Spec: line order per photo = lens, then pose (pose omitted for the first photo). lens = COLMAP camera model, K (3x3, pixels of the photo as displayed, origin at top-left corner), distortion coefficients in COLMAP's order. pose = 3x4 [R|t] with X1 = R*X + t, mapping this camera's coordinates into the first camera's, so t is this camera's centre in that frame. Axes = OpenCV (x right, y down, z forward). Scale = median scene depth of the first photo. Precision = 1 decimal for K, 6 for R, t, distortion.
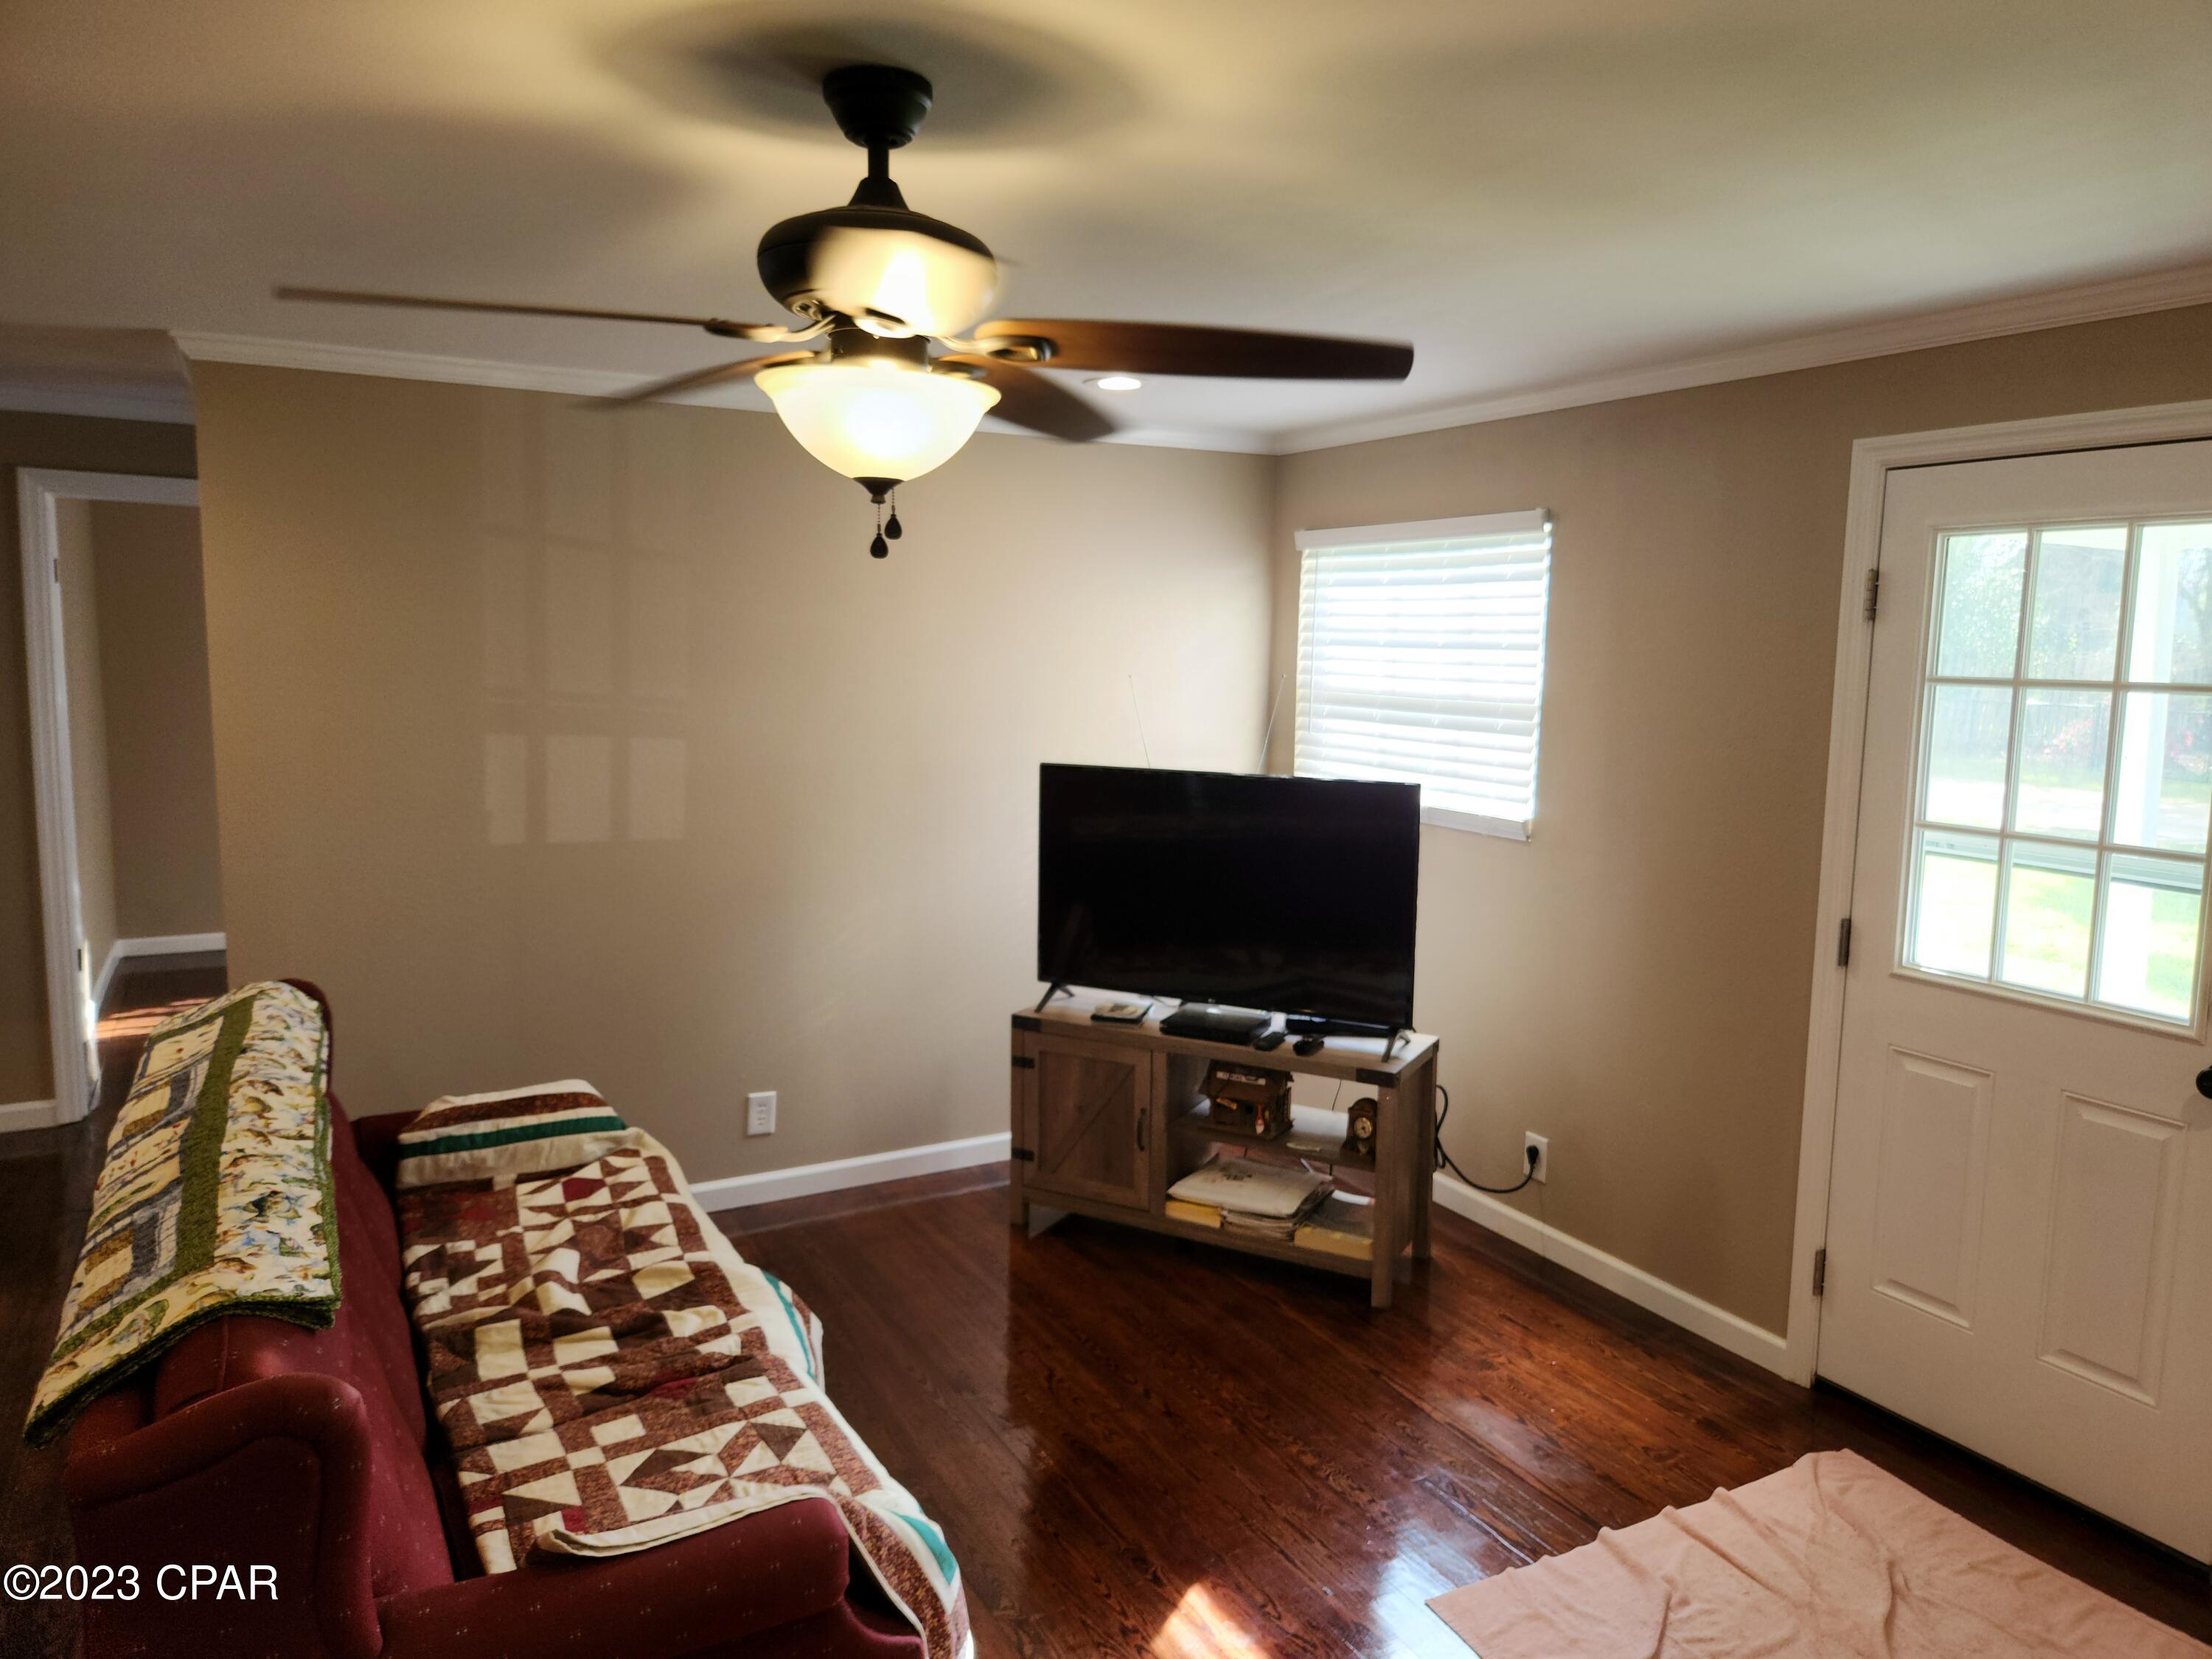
lens RADIAL K [[1489.4, 0, 1104.4], [0, 1489.4, 821.6], [0, 0, 1]] dist [0.025926, -0.050241]
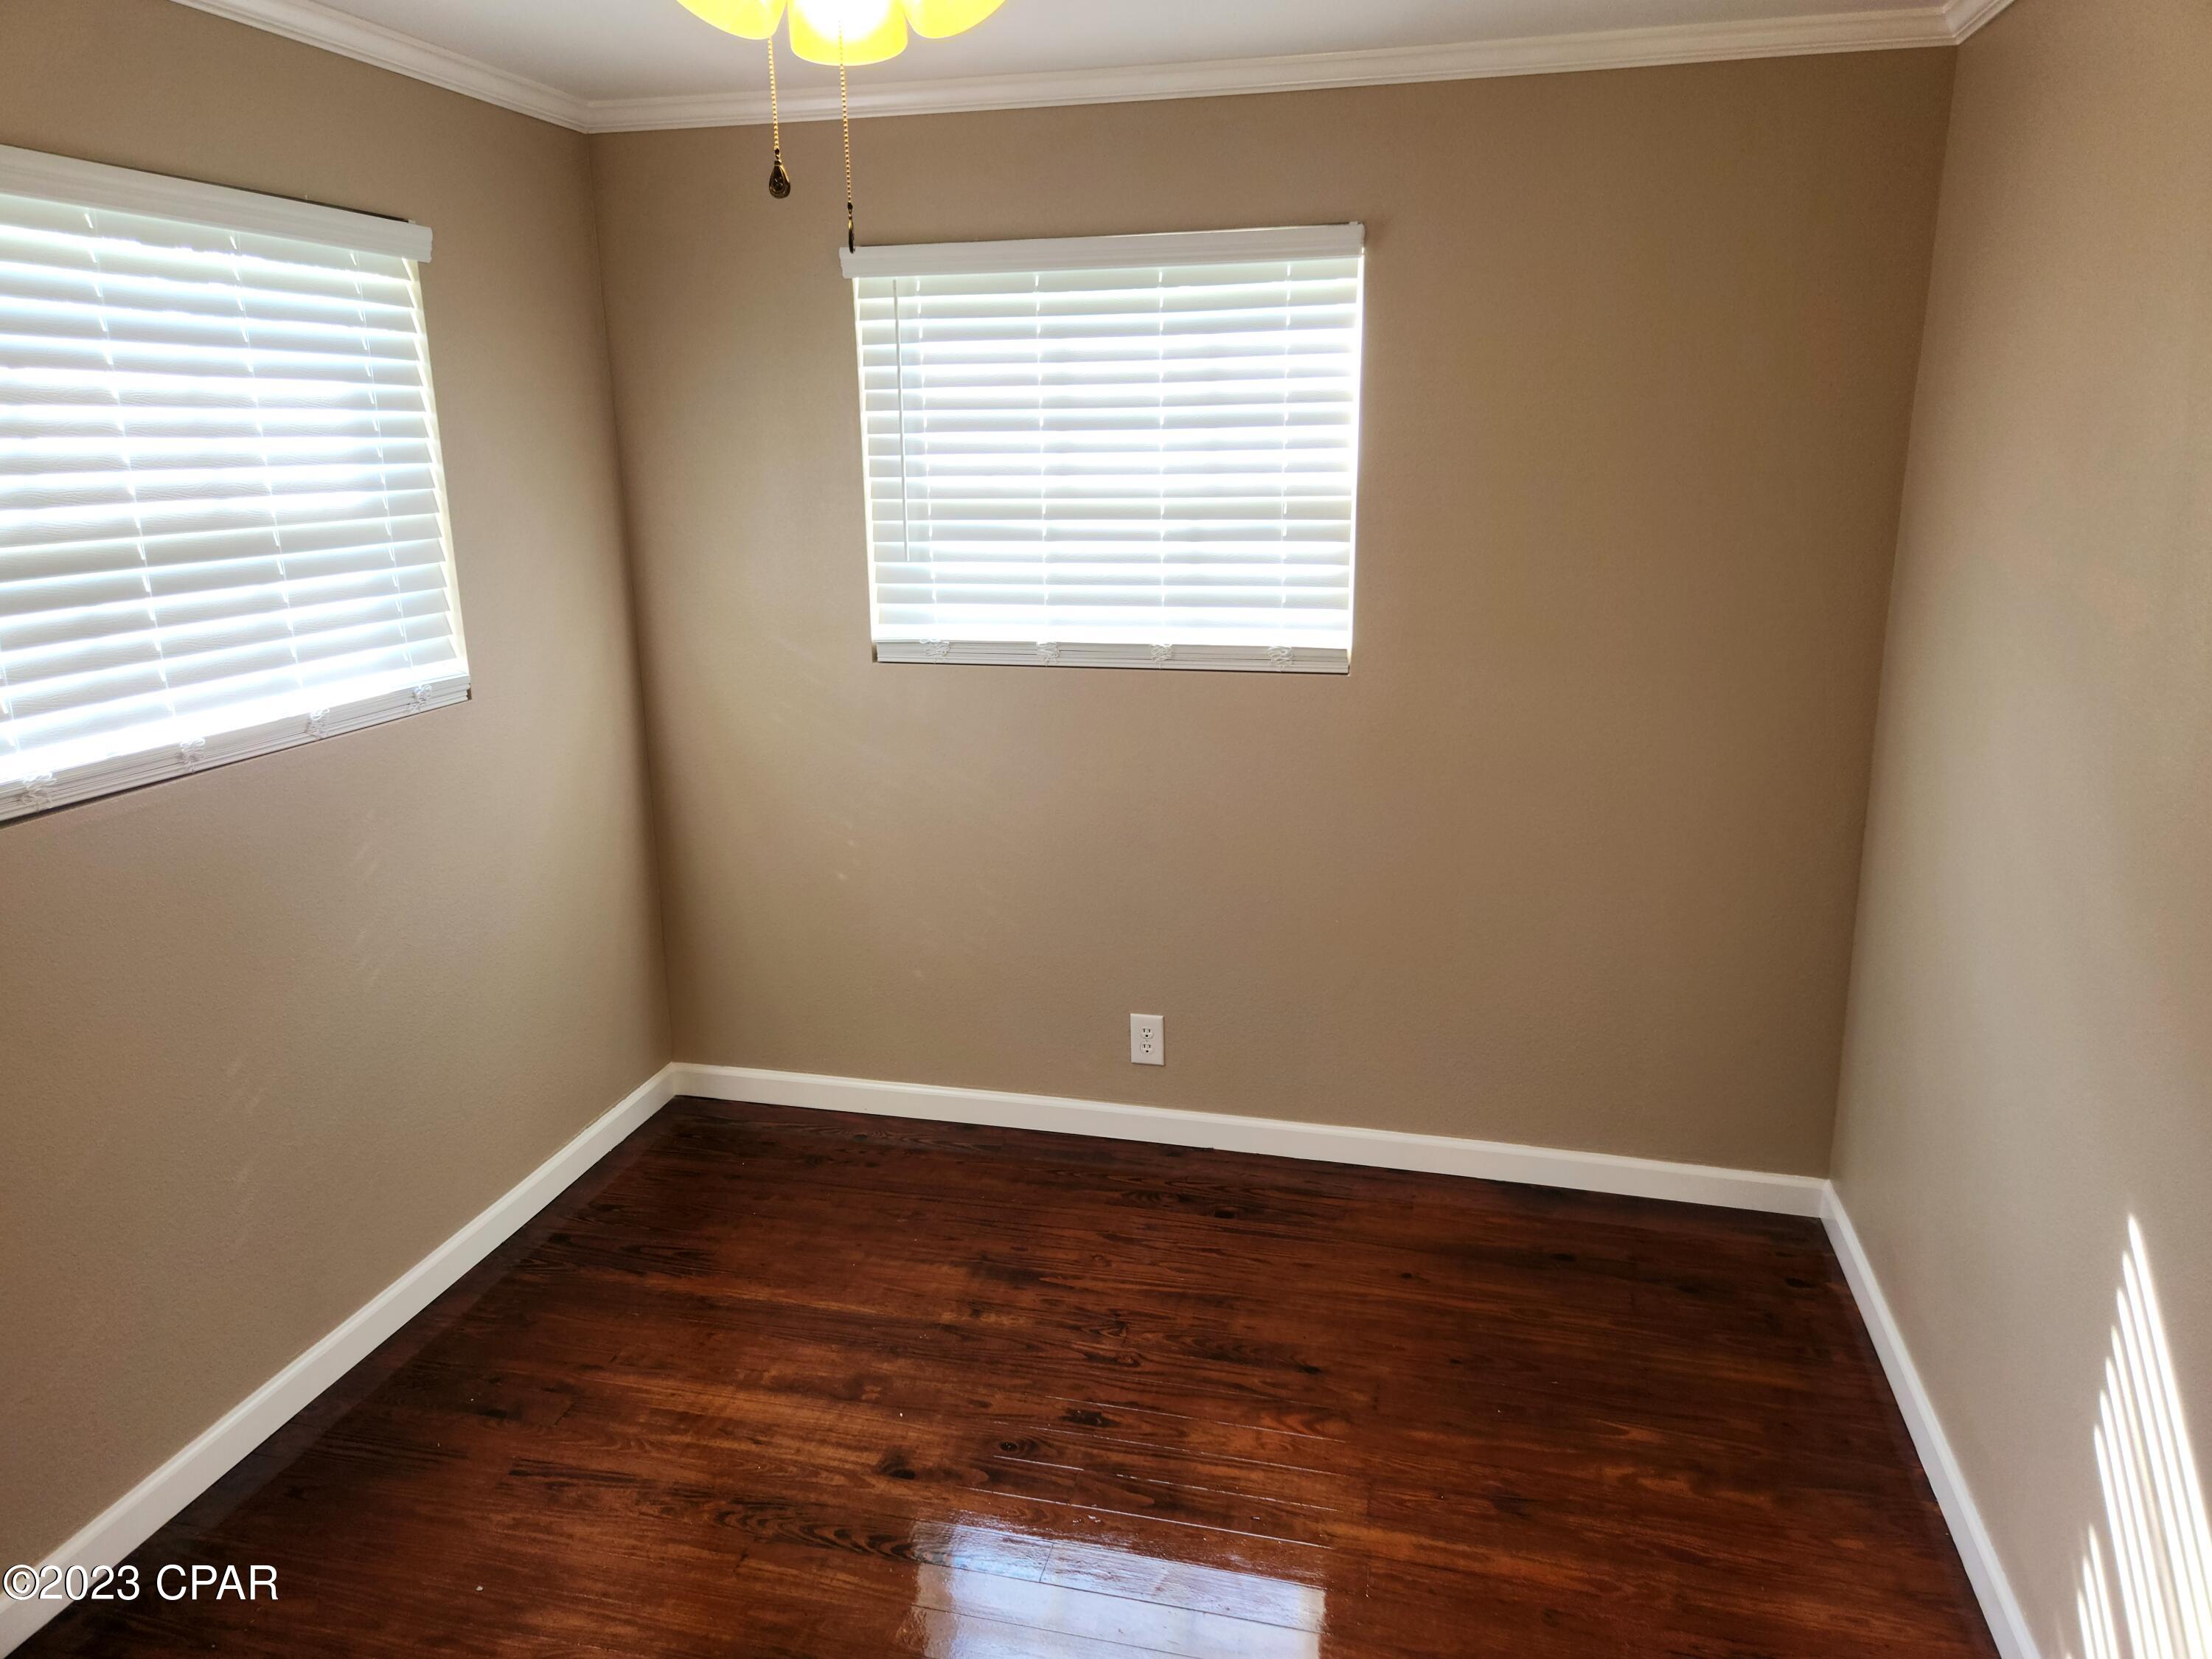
lens RADIAL K [[1489.4, 0, 1104.4], [0, 1489.4, 821.6], [0, 0, 1]] dist [0.025926, -0.050241]
pose [[0.684511, -0.218250, 0.695566, -0.367009], [0.118760, 0.974772, 0.188985, -0.077511], [-0.719264, -0.046757, 0.693161, 0.567932]]
